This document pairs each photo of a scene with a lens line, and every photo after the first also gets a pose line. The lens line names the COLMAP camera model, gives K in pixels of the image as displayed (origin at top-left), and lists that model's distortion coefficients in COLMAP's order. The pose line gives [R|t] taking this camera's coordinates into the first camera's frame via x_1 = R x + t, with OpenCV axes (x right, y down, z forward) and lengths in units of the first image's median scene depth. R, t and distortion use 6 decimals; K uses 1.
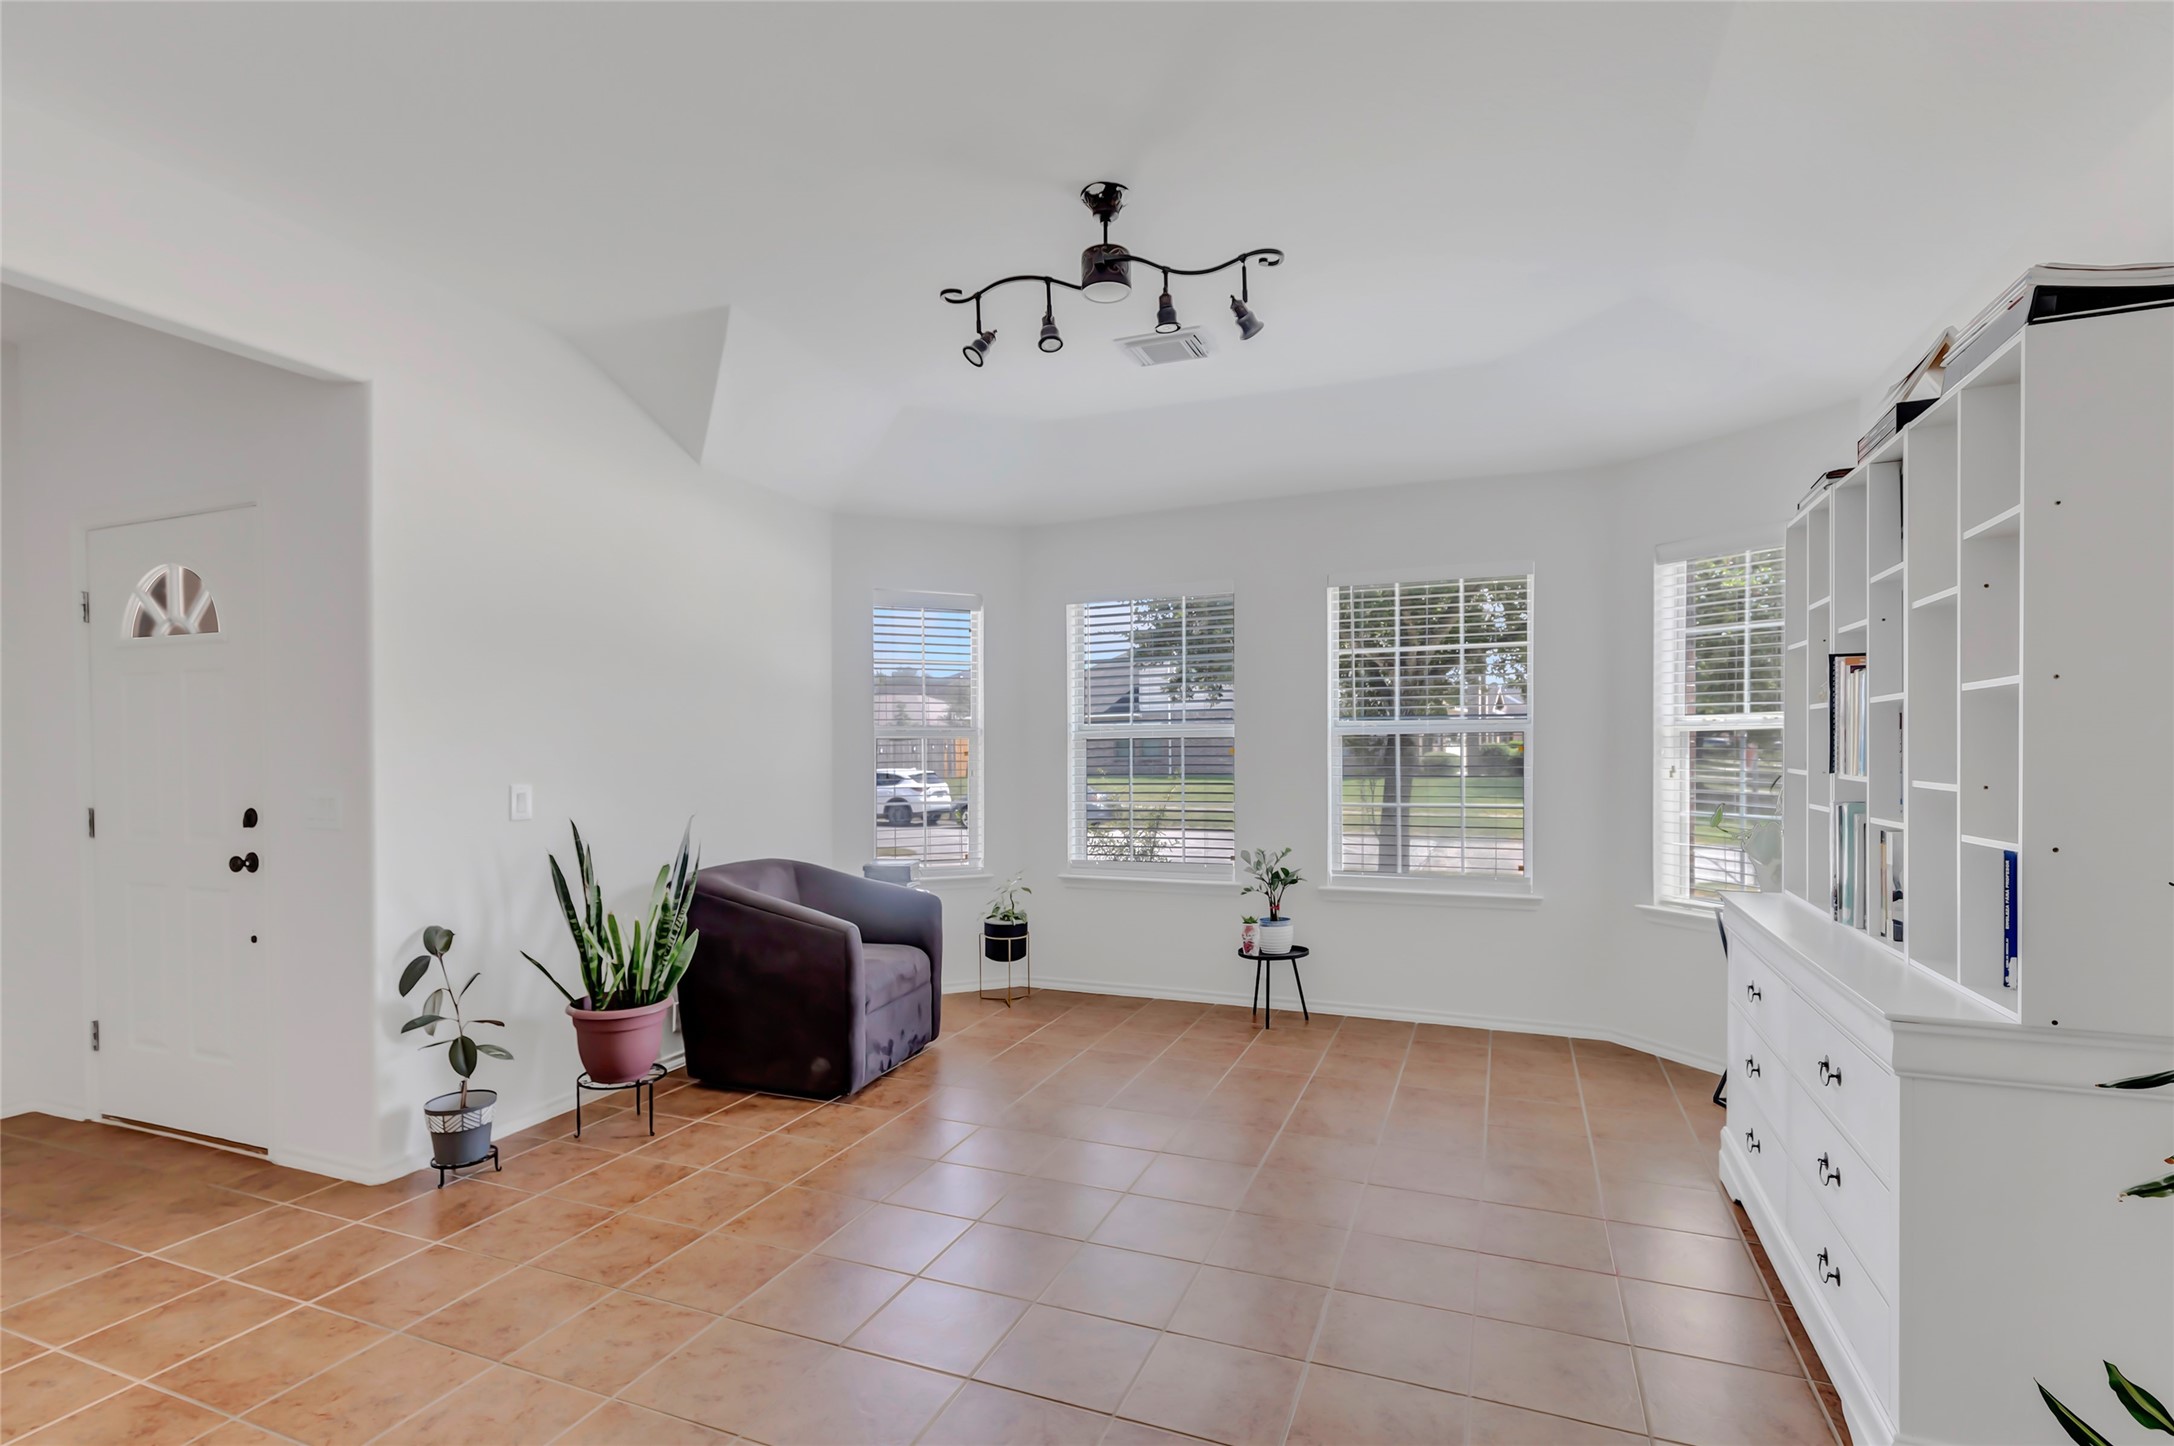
lens RADIAL K [[992.0, 0, 1079.0], [0, 992.0, 754.4], [0, 0, 1]] dist [0.002352, 0.000482]
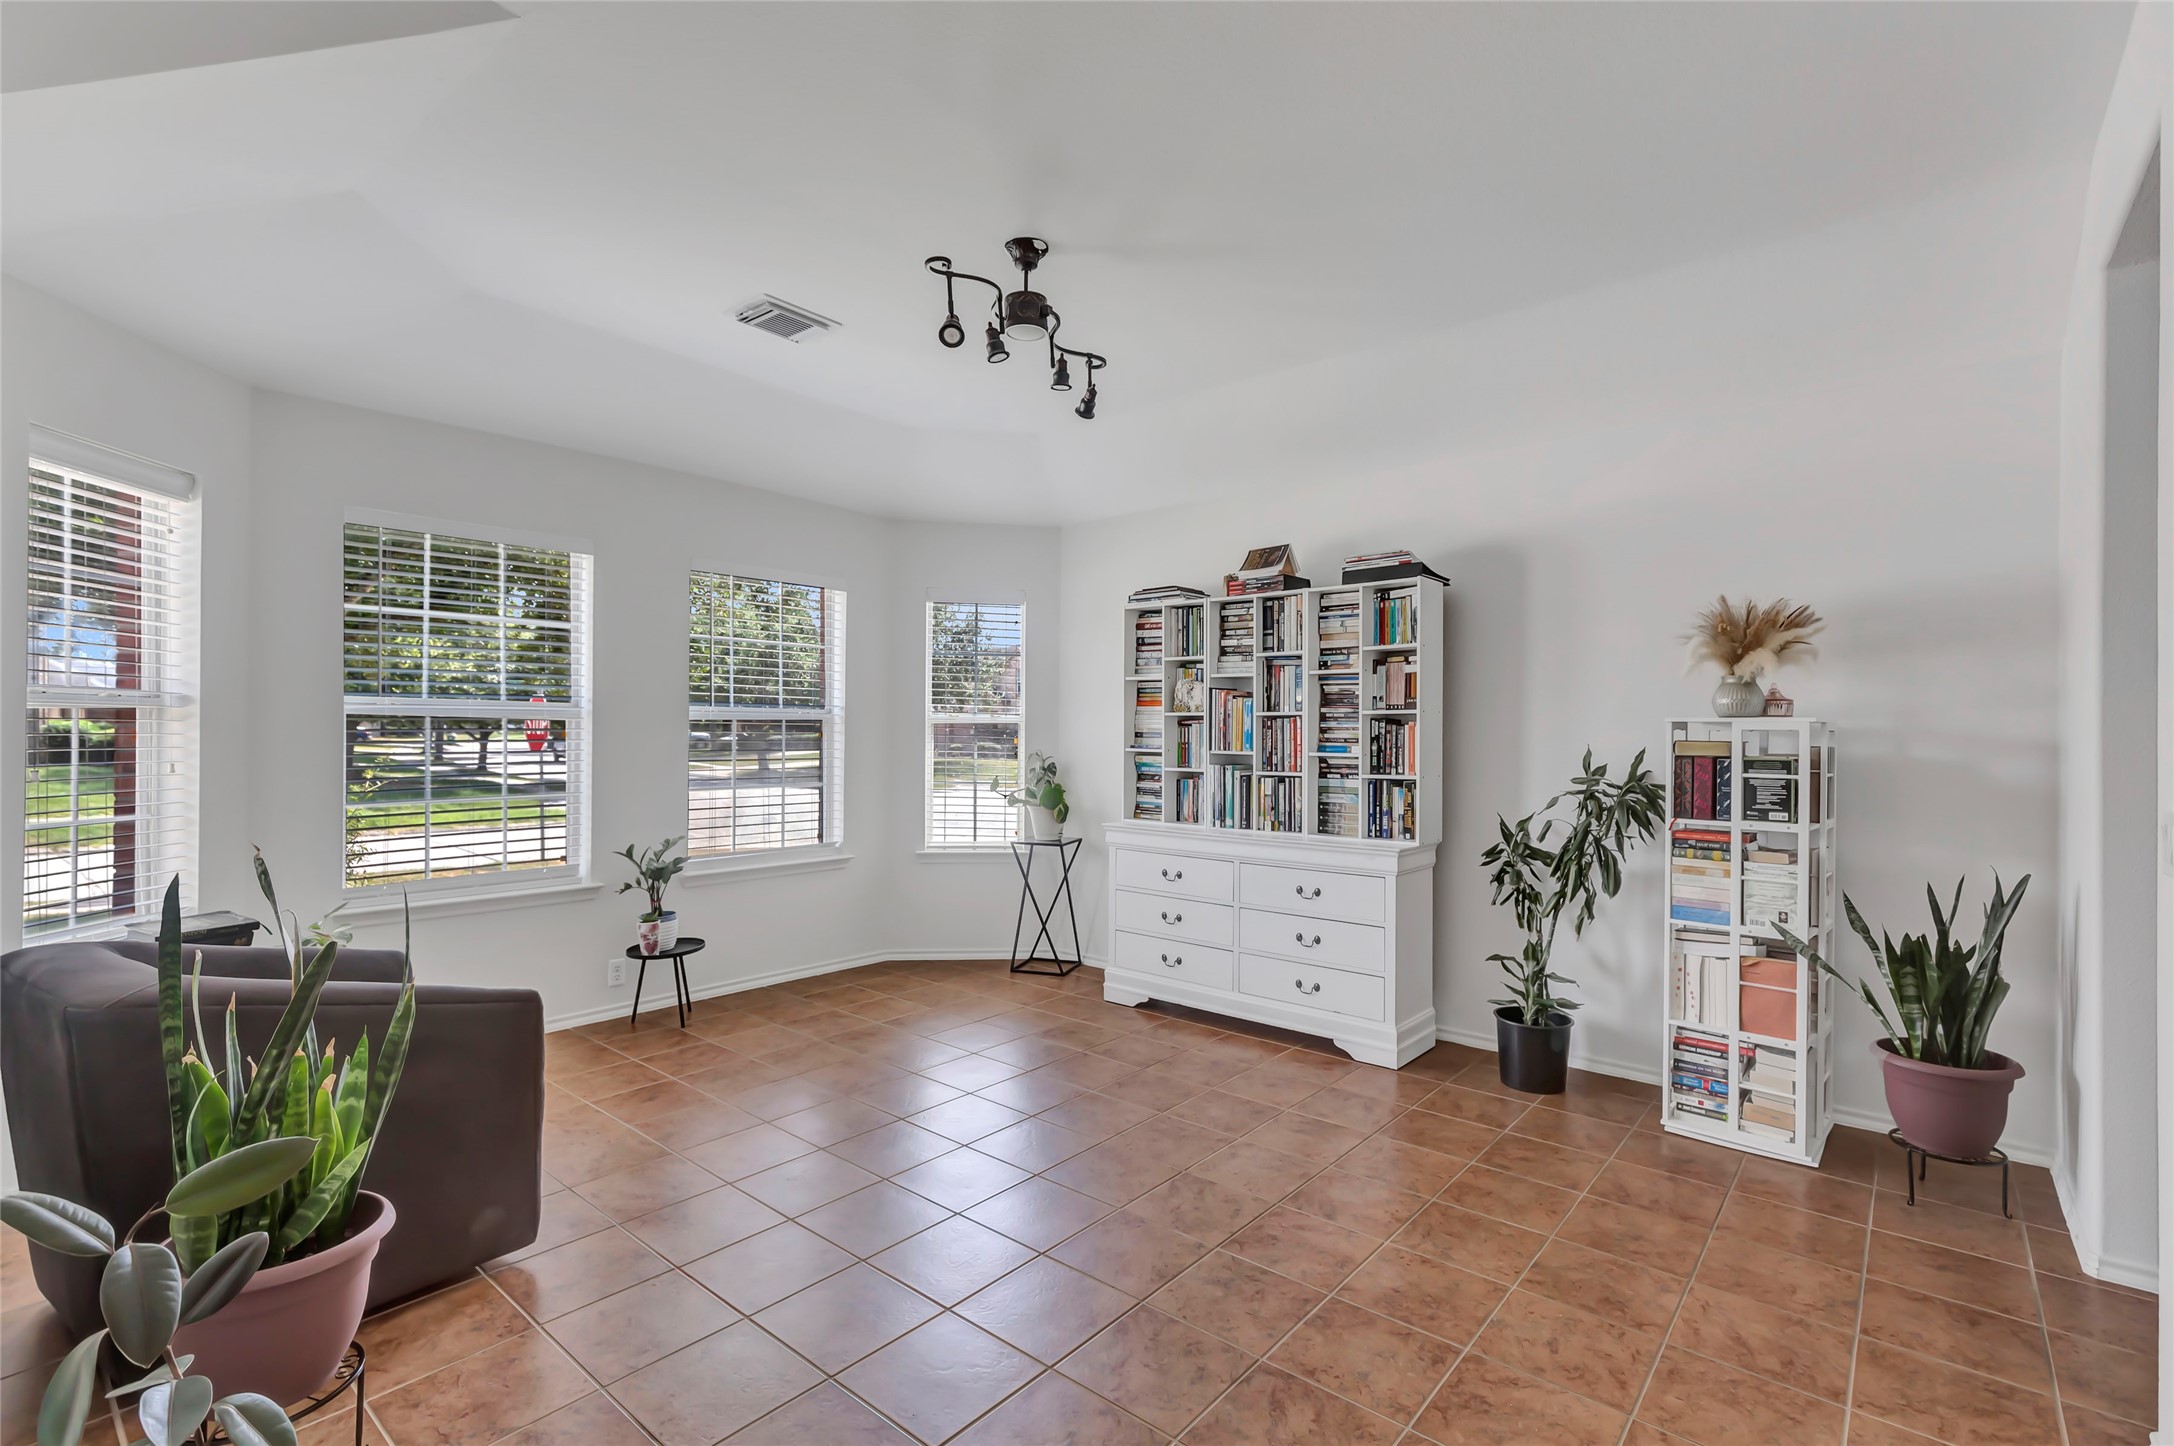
lens RADIAL K [[1001.7, 0, 1080.0], [0, 1001.7, 738.4], [0, 0, 1]] dist [-0.000532, 0.000428]
pose [[0.302119, 0.005289, 0.953255, -0.681457], [-0.009661, 0.999950, -0.002487, -0.001613], [-0.953221, -0.008458, 0.302156, 0.389441]]
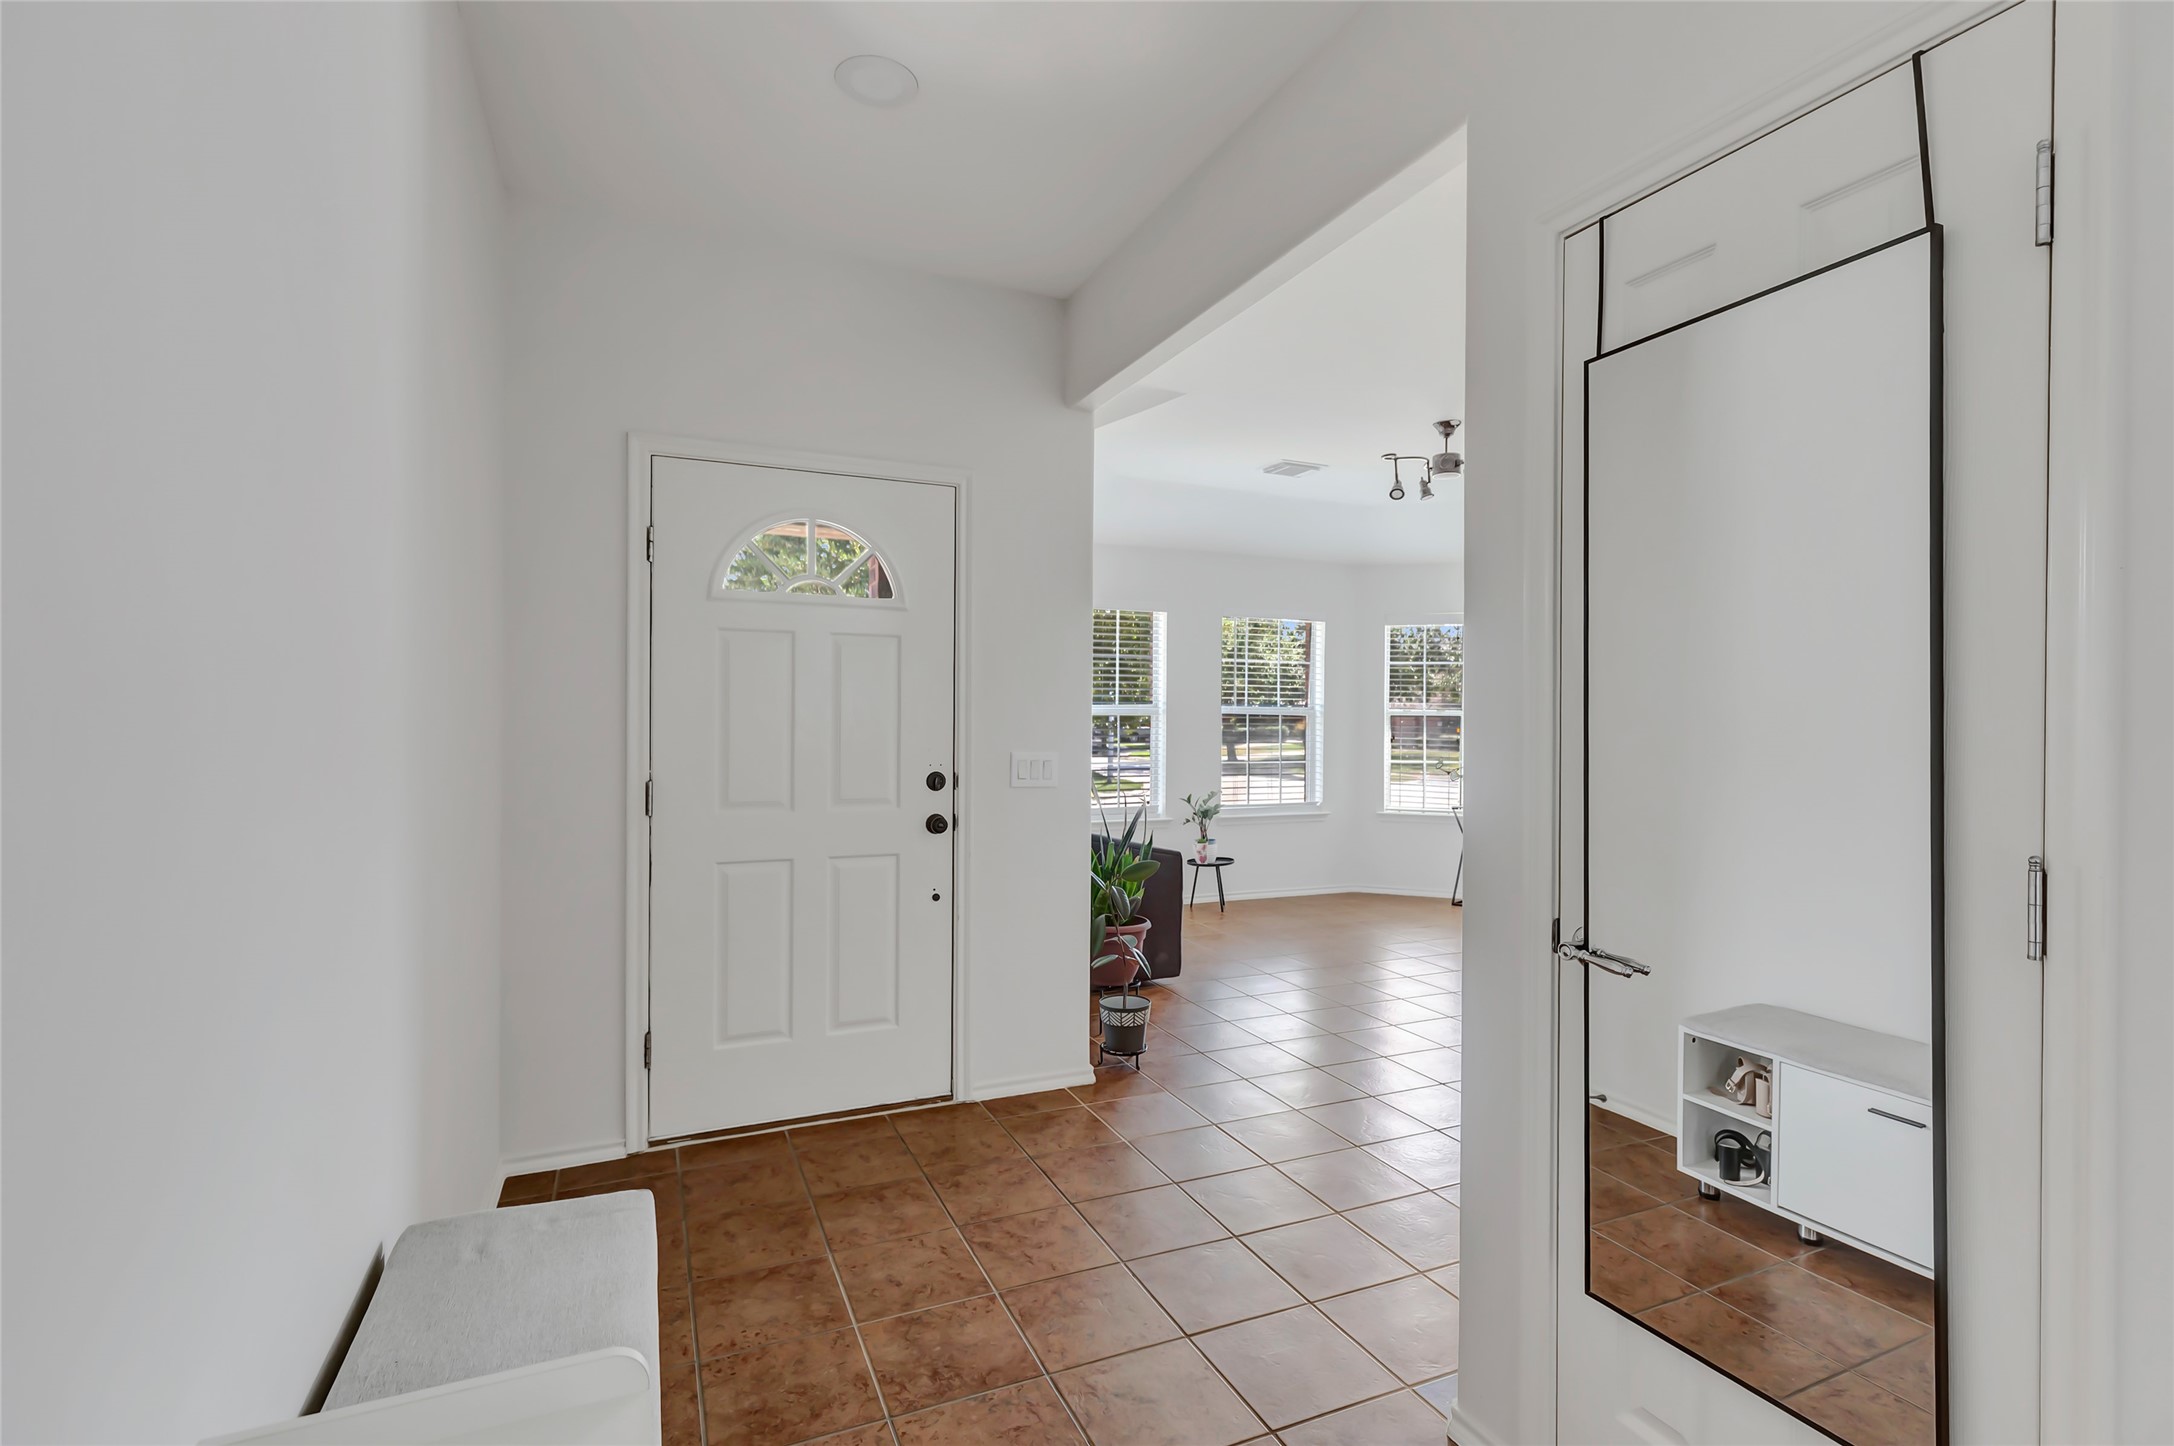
lens RADIAL K [[1004.3, 0, 1066.6], [0, 1004.3, 725.2], [0, 0, 1]] dist [-0.001473, -0.000071]
pose [[0.694843, 0.011756, 0.719065, -1.176758], [-0.012585, 0.999912, -0.004186, 0.007014], [-0.719051, -0.006141, 0.694930, 0.137951]]
